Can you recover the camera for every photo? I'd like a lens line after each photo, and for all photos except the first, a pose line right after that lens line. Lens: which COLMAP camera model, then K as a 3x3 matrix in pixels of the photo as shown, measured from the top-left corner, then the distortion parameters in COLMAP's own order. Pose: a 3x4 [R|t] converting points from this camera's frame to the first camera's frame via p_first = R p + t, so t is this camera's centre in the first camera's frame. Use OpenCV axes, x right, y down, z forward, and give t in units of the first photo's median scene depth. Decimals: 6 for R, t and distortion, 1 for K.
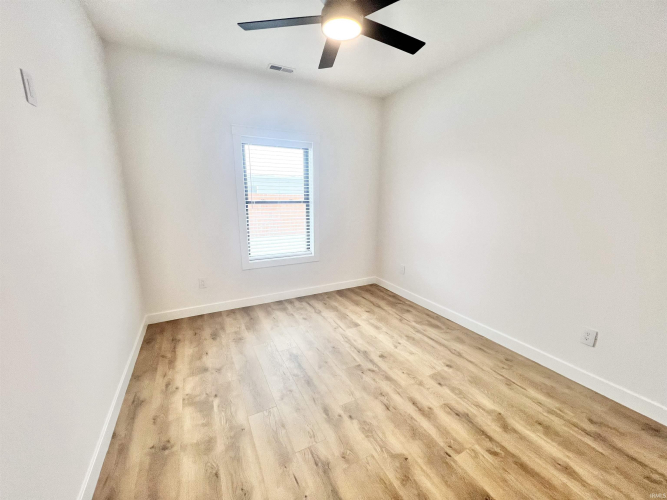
lens RADIAL K [[264.2, 0, 344.2], [0, 264.2, 252.9], [0, 0, 1]] dist [-0.073141, -0.000051]
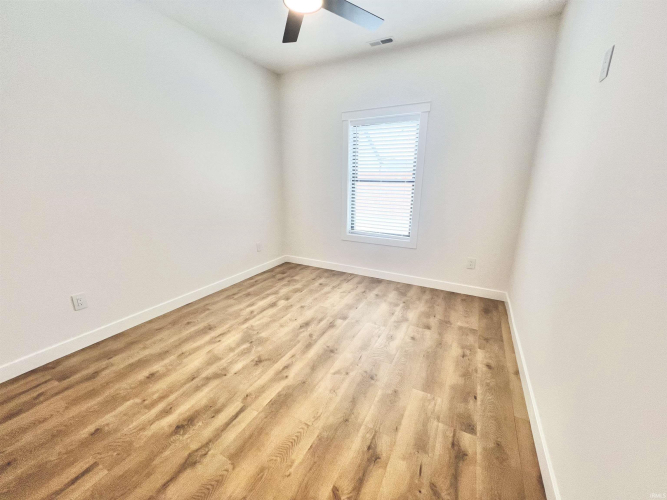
lens RADIAL K [[264.2, 0, 344.2], [0, 264.2, 252.9], [0, 0, 1]] dist [-0.073141, -0.000051]
pose [[0.562119, 0.232178, -0.793798, 0.526816], [-0.177485, 0.971291, 0.158409, -0.059510], [0.807788, 0.051842, 0.587189, 0.311866]]
